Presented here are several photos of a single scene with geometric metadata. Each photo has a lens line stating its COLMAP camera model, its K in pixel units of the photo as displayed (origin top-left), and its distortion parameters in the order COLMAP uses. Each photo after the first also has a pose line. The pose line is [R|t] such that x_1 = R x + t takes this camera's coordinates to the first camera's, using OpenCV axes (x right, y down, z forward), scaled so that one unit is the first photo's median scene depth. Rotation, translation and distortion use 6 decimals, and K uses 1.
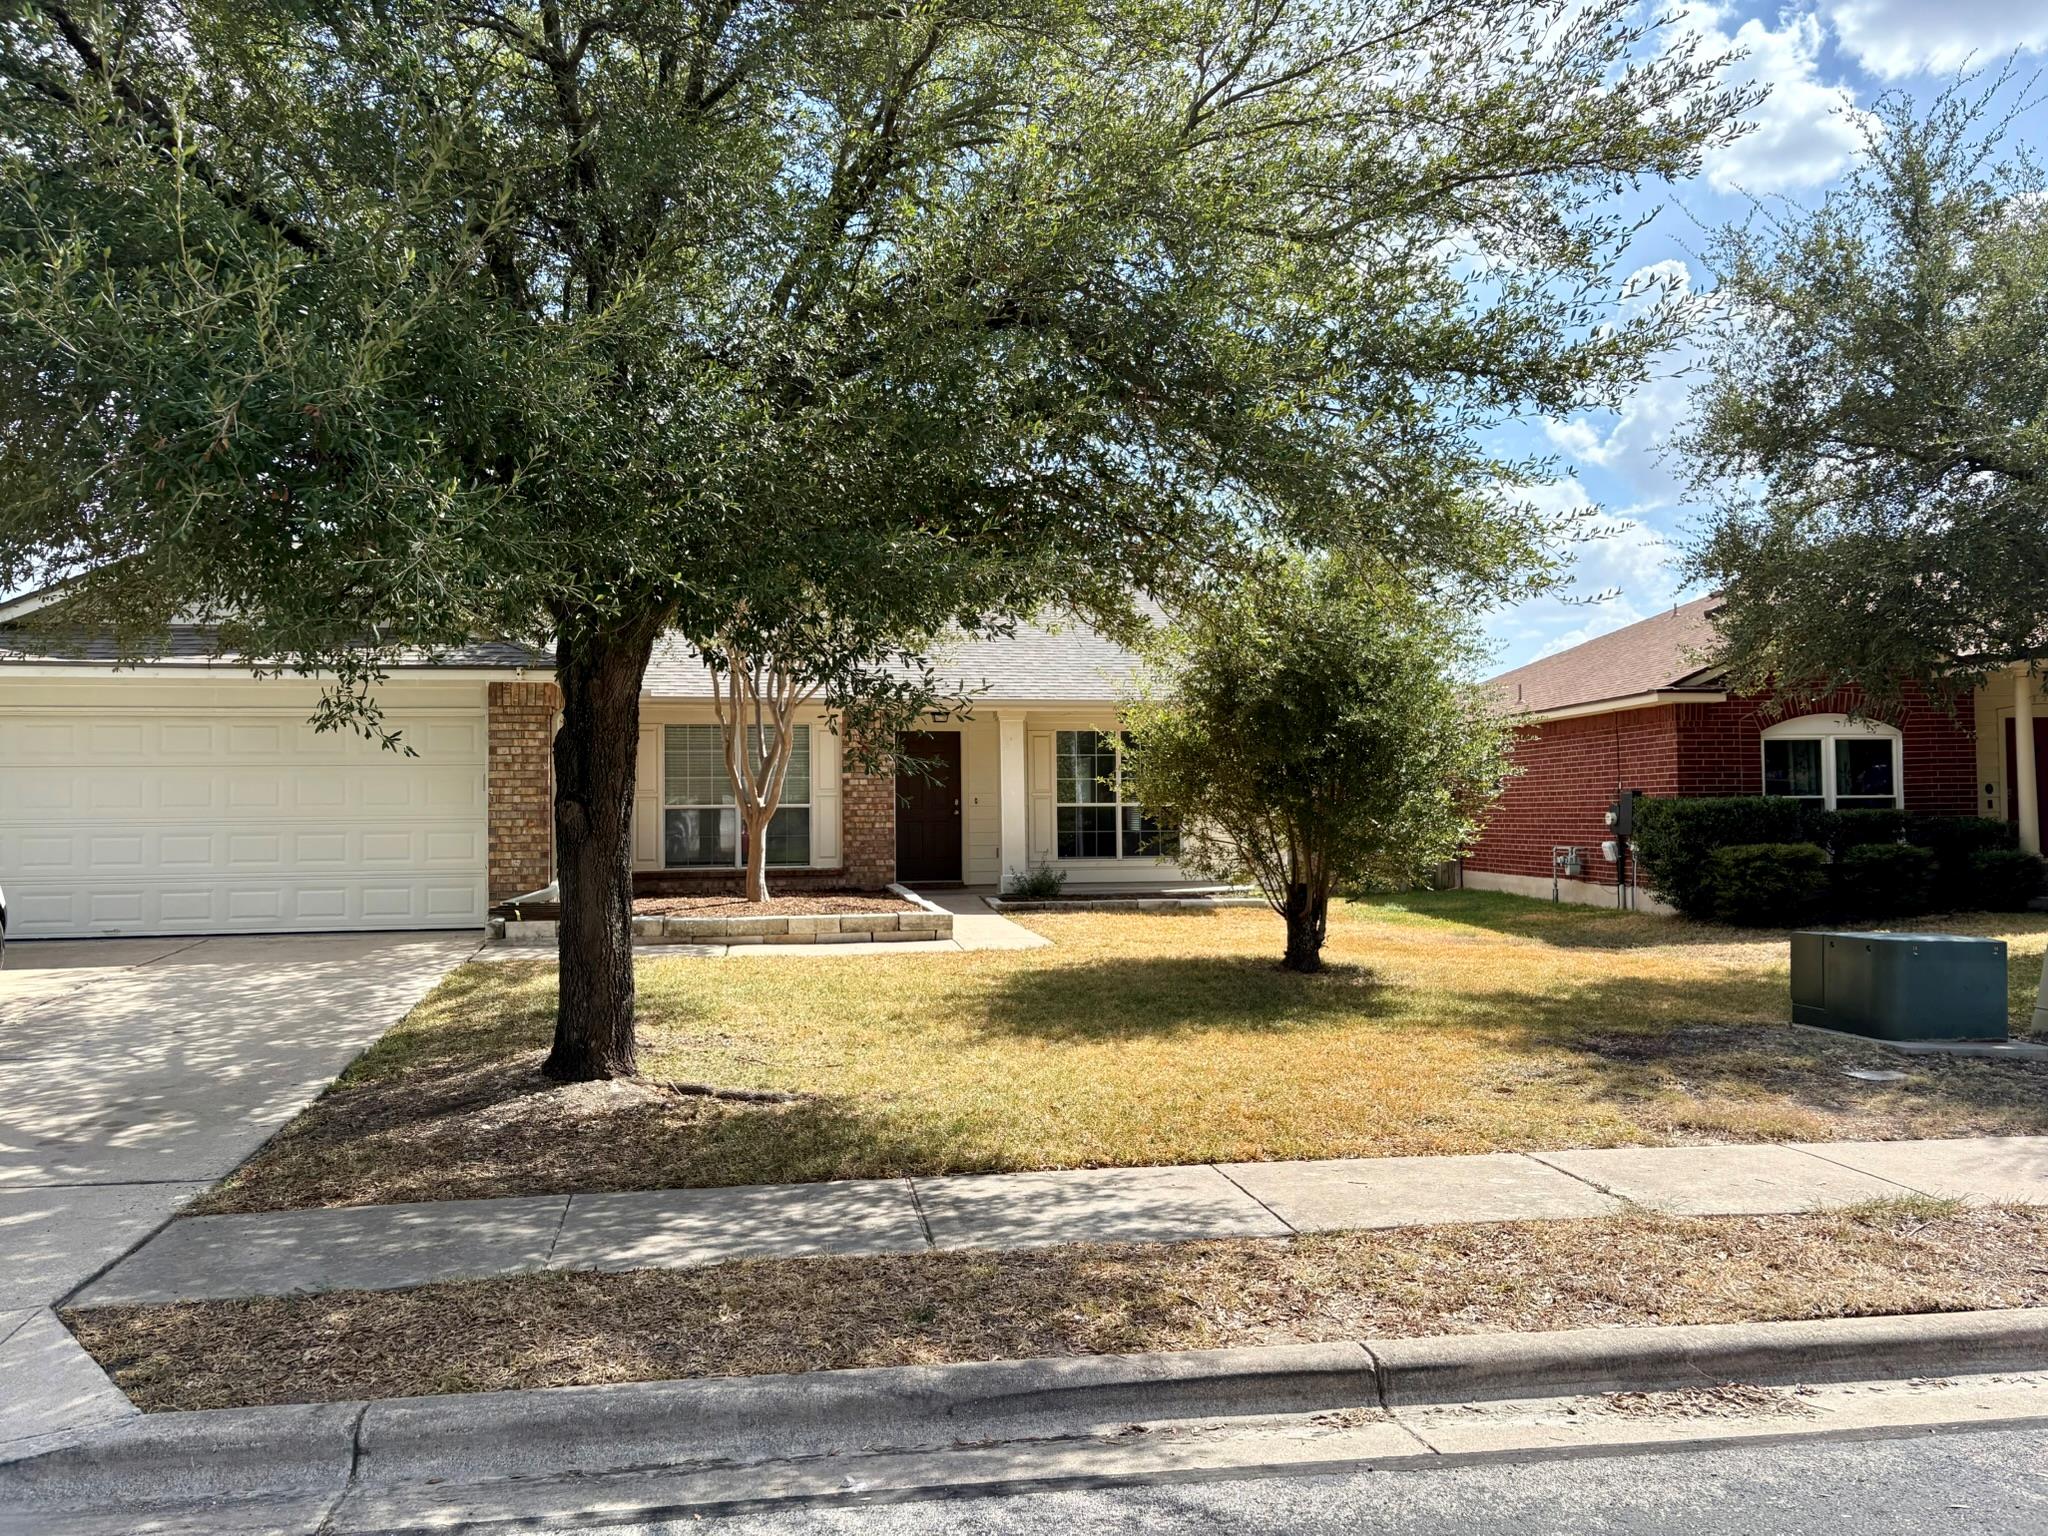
lens RADIAL K [[1570.5, 0, 1023.1], [0, 1570.5, 768.6], [0, 0, 1]] dist [0.051742, -0.054891]
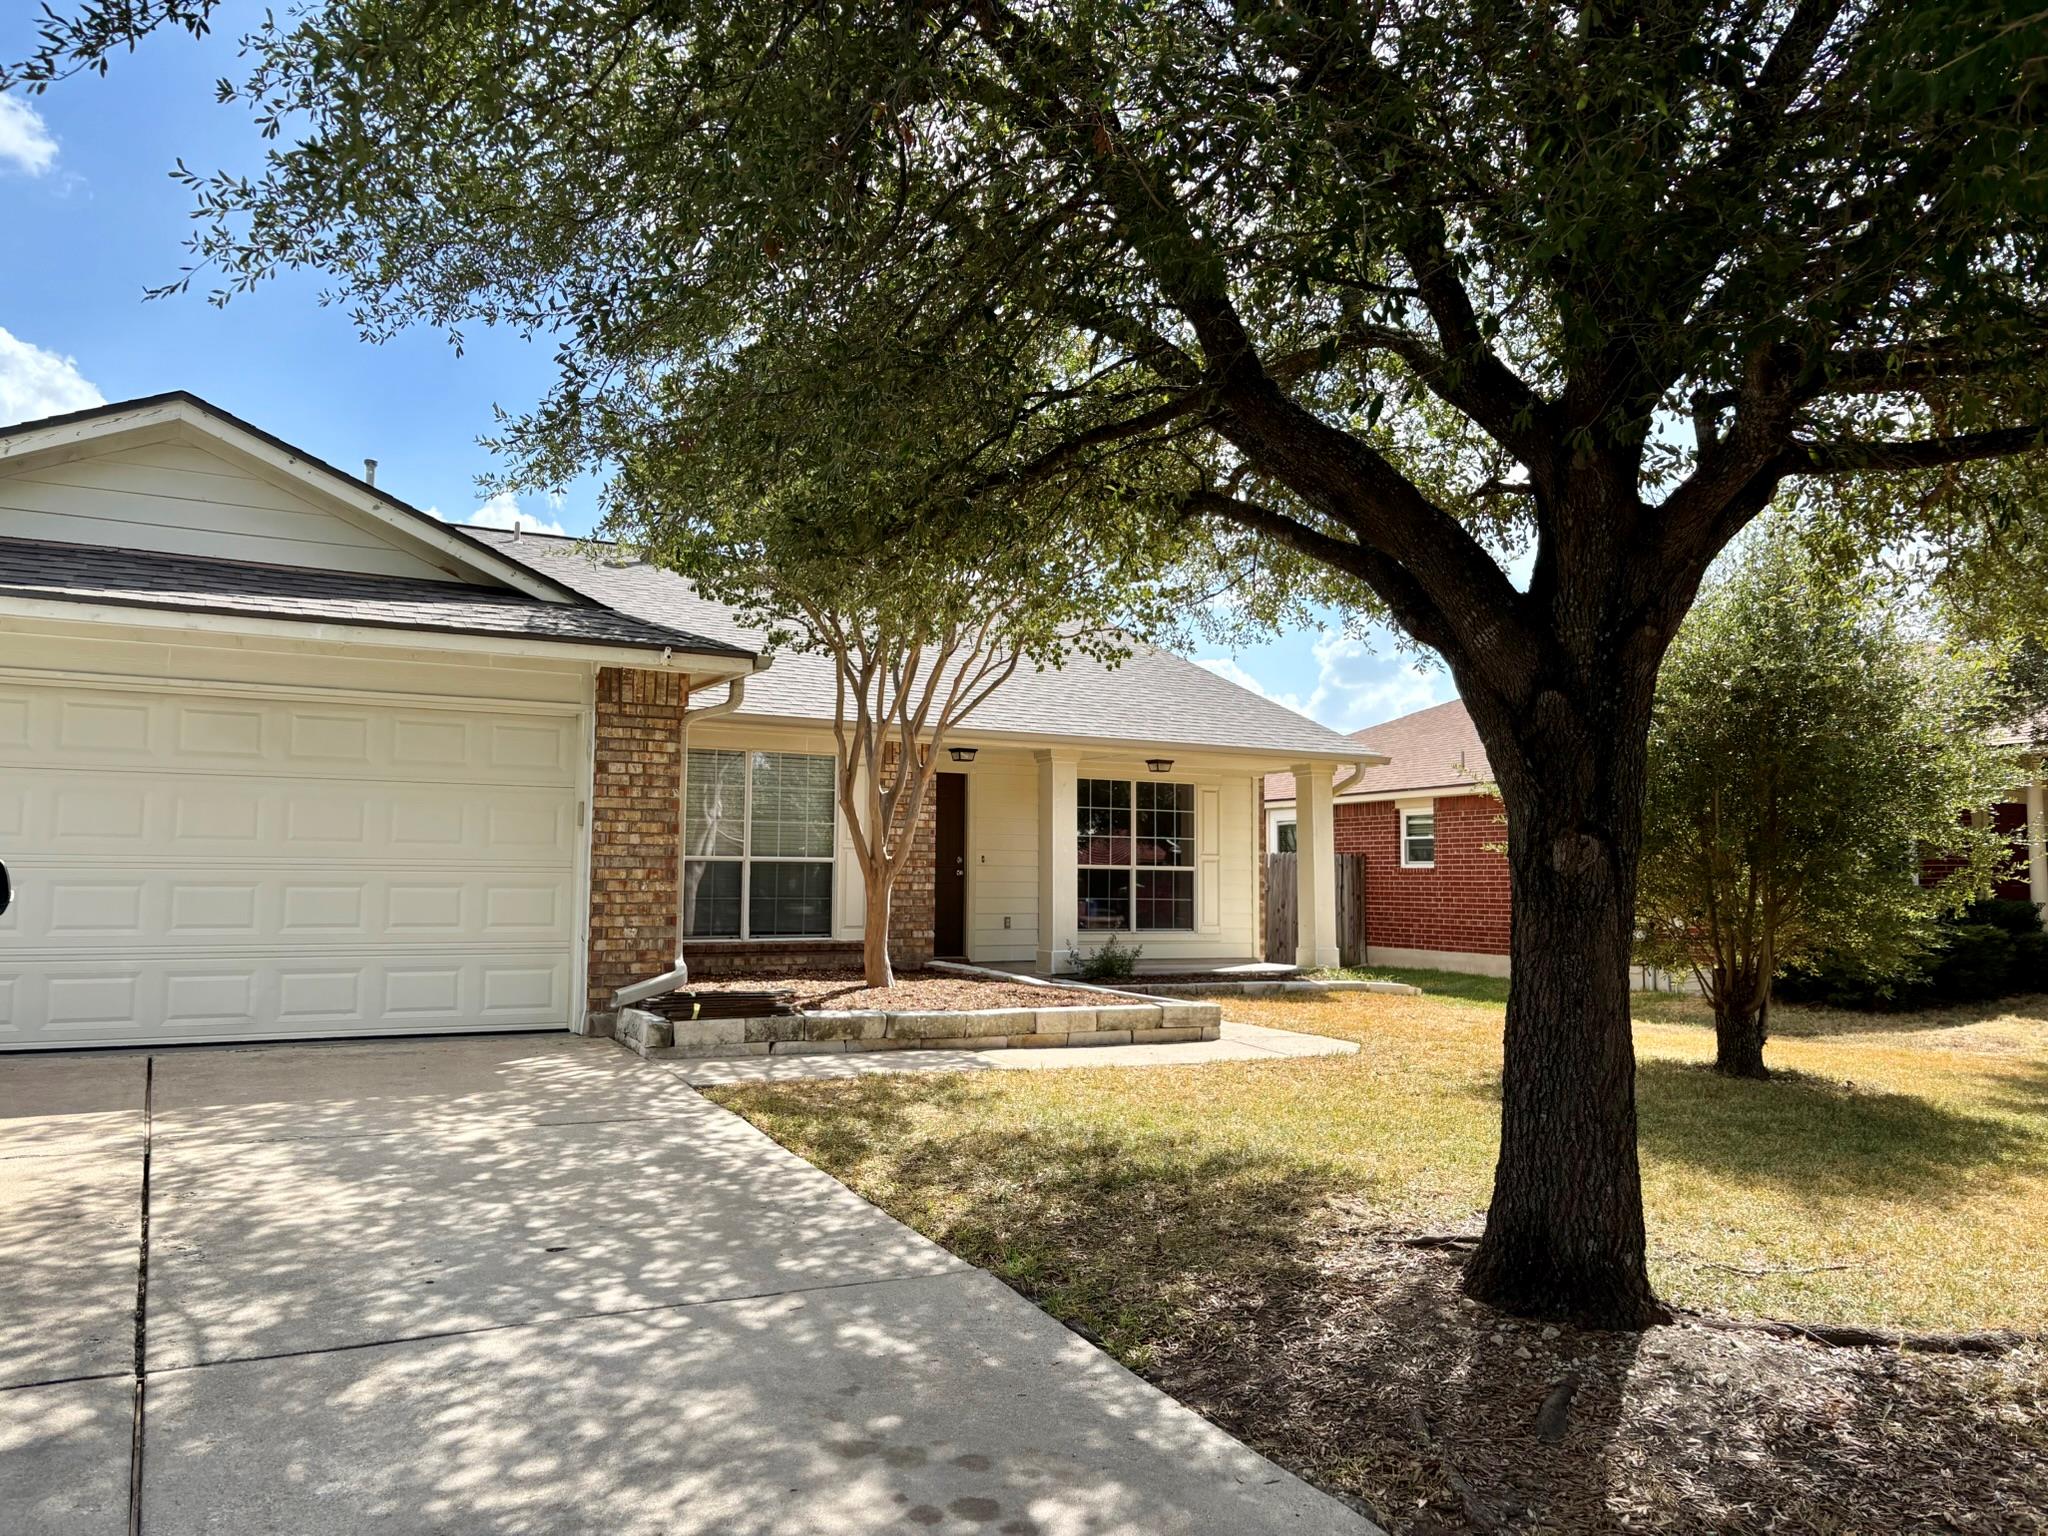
lens RADIAL K [[1570.5, 0, 1023.7], [0, 1570.5, 769.3], [0, 0, 1]] dist [0.051742, -0.054891]
pose [[0.945630, 0.042356, 0.322474, -0.382973], [-0.028579, 0.998470, -0.047340, 0.016560], [-0.323986, 0.035550, 0.945394, 0.296883]]
